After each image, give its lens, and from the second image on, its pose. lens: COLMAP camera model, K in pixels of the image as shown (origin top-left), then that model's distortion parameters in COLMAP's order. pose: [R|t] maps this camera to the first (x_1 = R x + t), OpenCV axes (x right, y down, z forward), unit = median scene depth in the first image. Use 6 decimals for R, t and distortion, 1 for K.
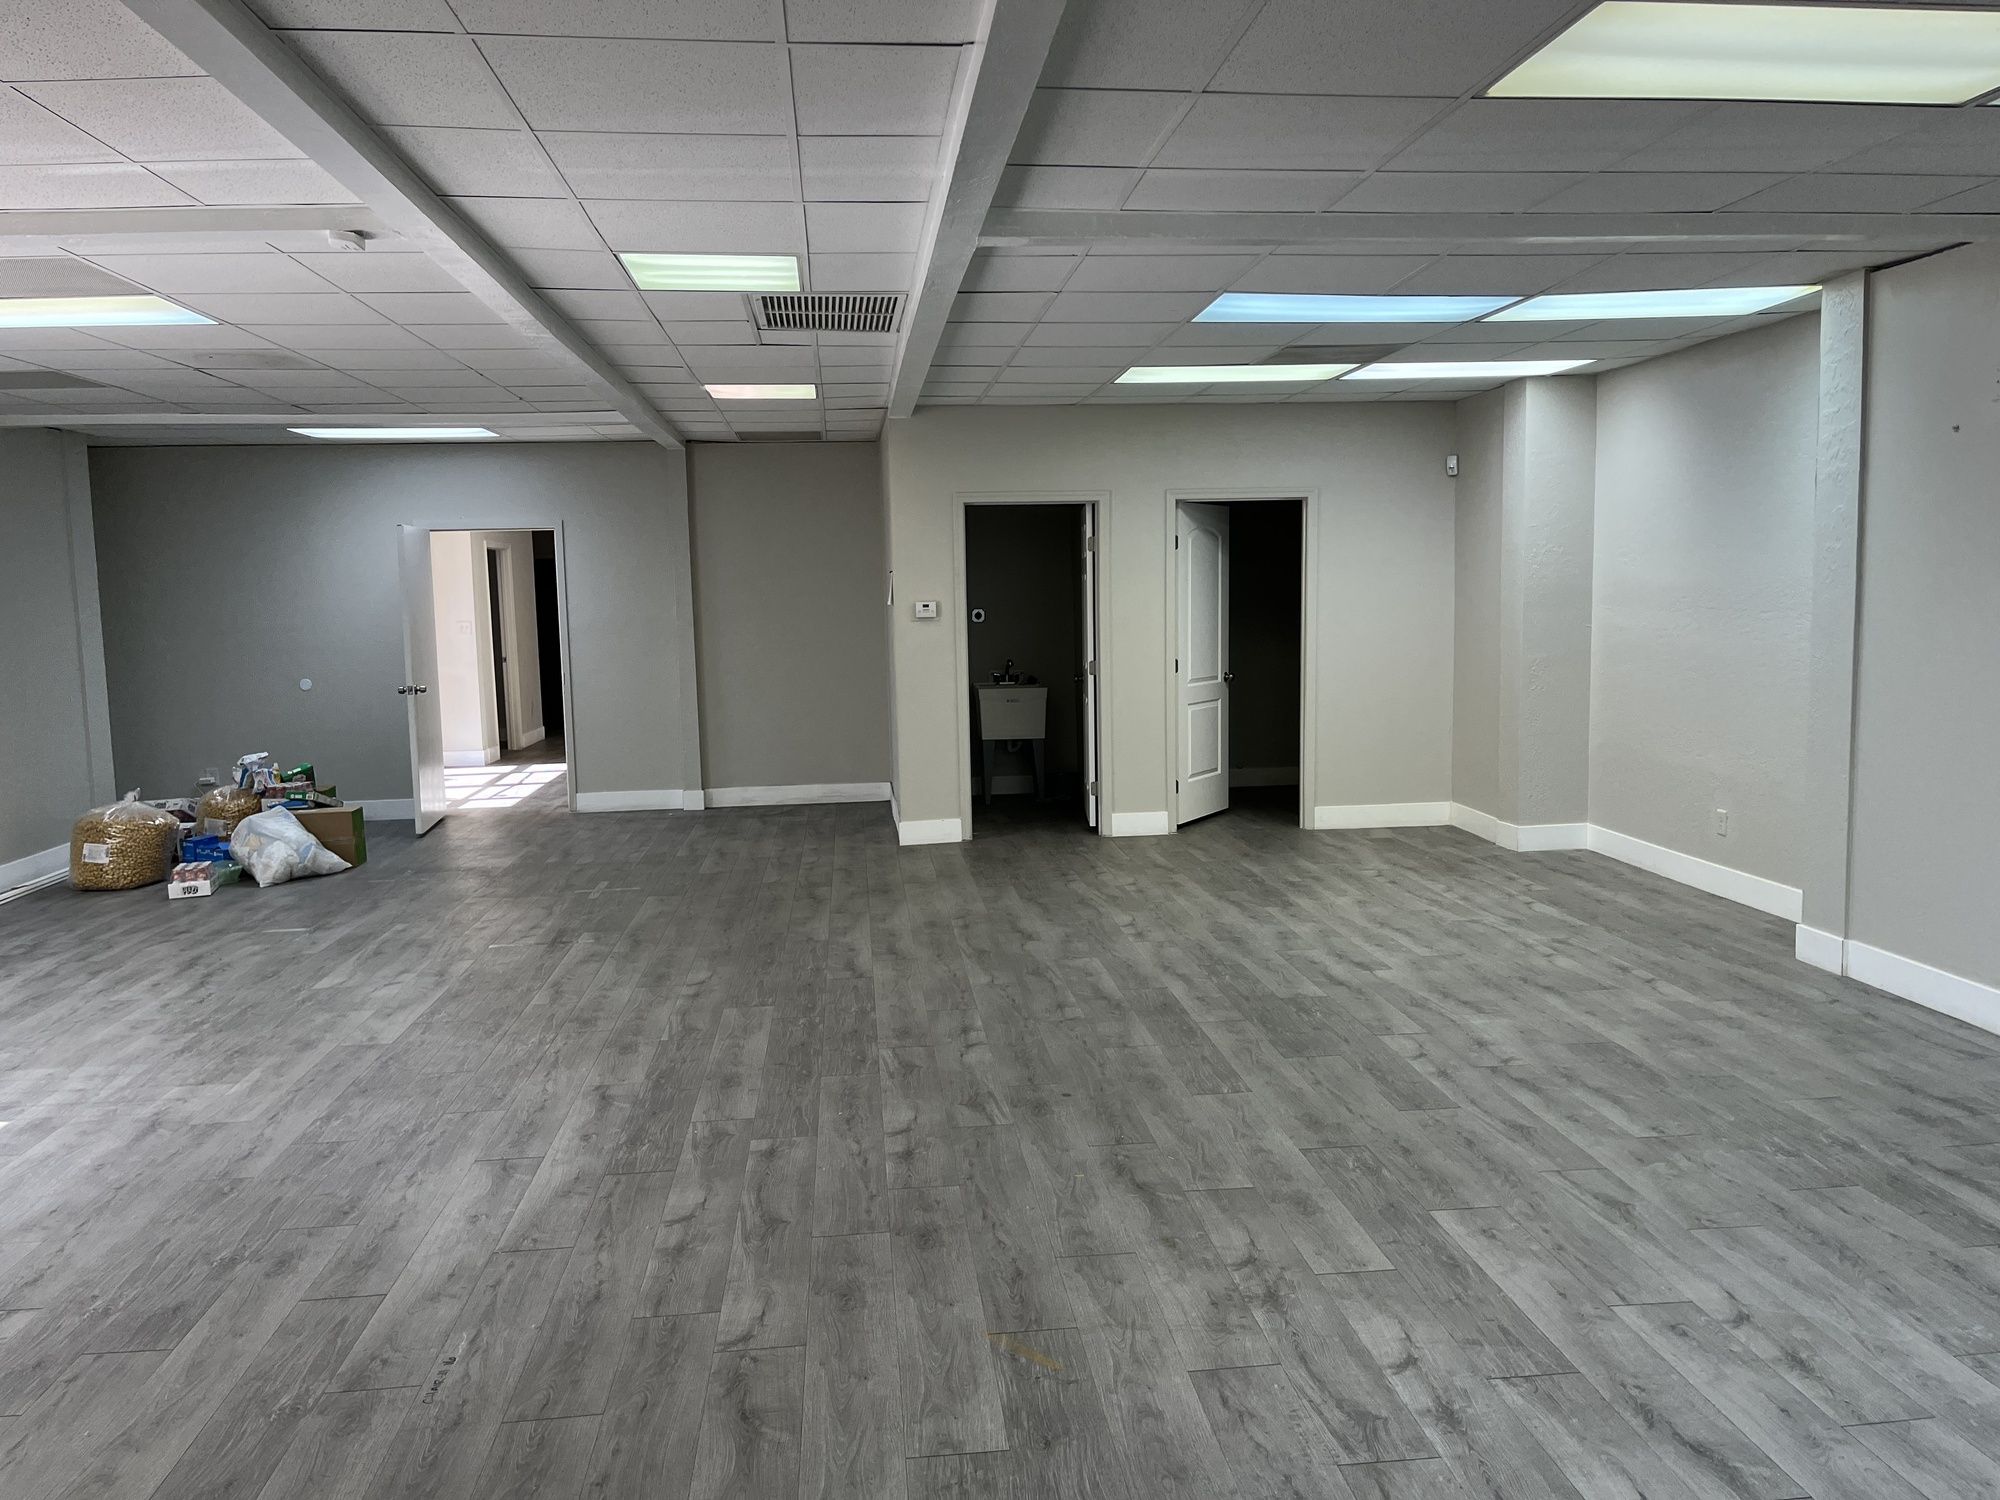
lens RADIAL K [[1524.6, 0, 1000.0], [0, 1524.6, 750.0], [0, 0, 1]] dist [0.074461, -0.104999]
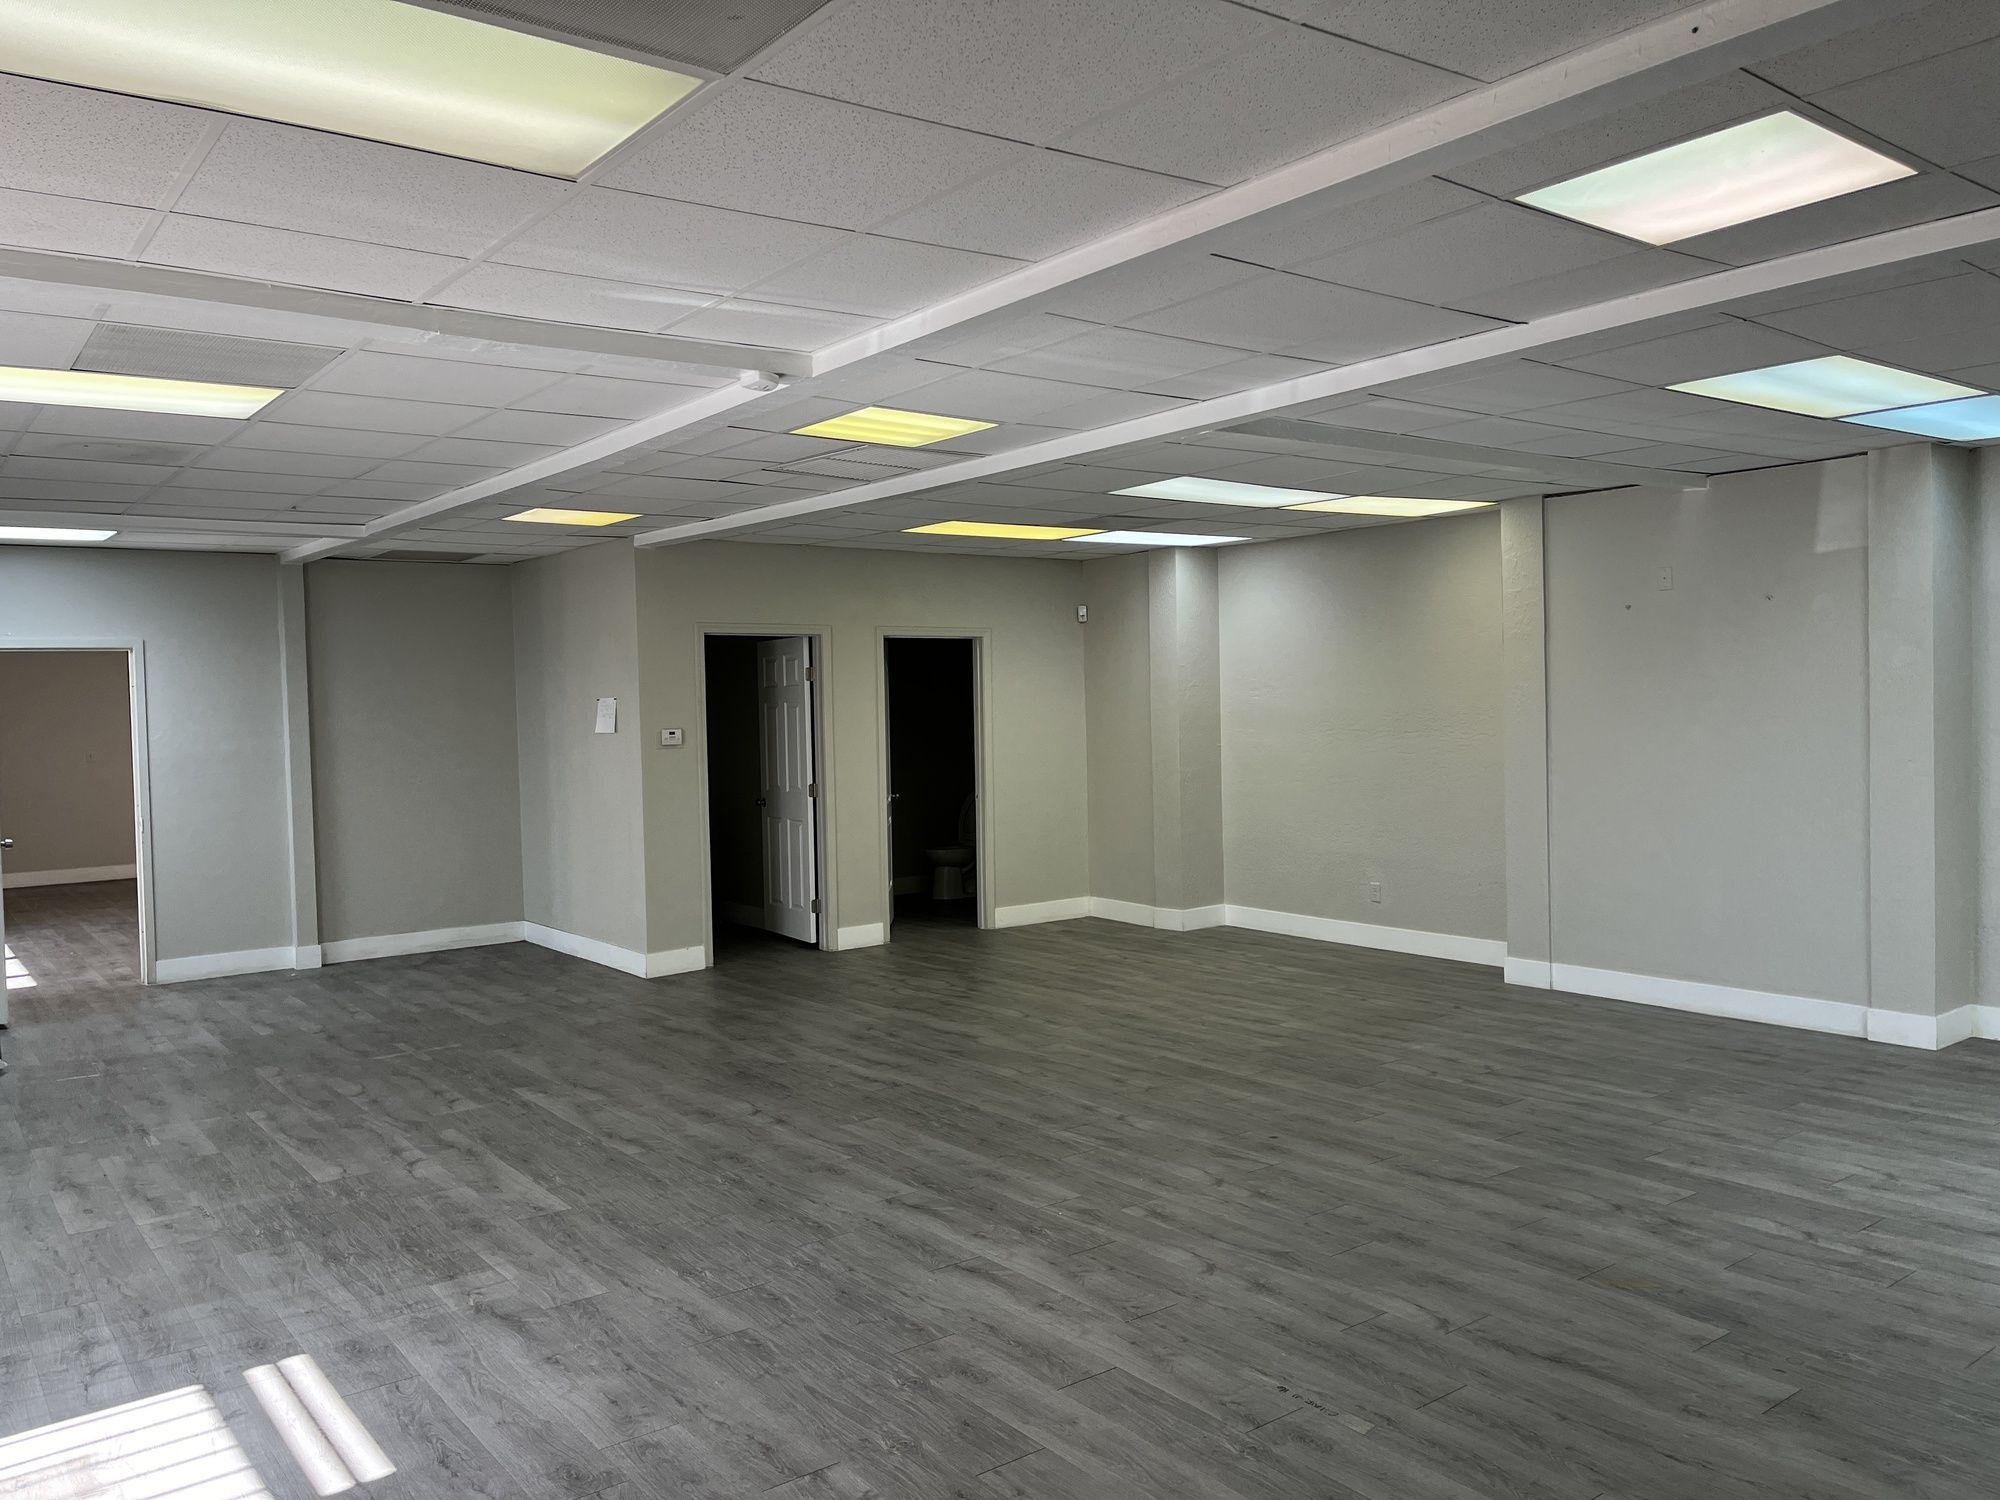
lens RADIAL K [[1521.5, 0, 1000.0], [0, 1521.5, 750.0], [0, 0, 1]] dist [0.055898, -0.071085]
pose [[0.856568, -0.016550, 0.515769, -0.748204], [0.059273, 0.996026, -0.066478, -0.009202], [-0.512619, 0.087514, 0.854145, 0.062244]]
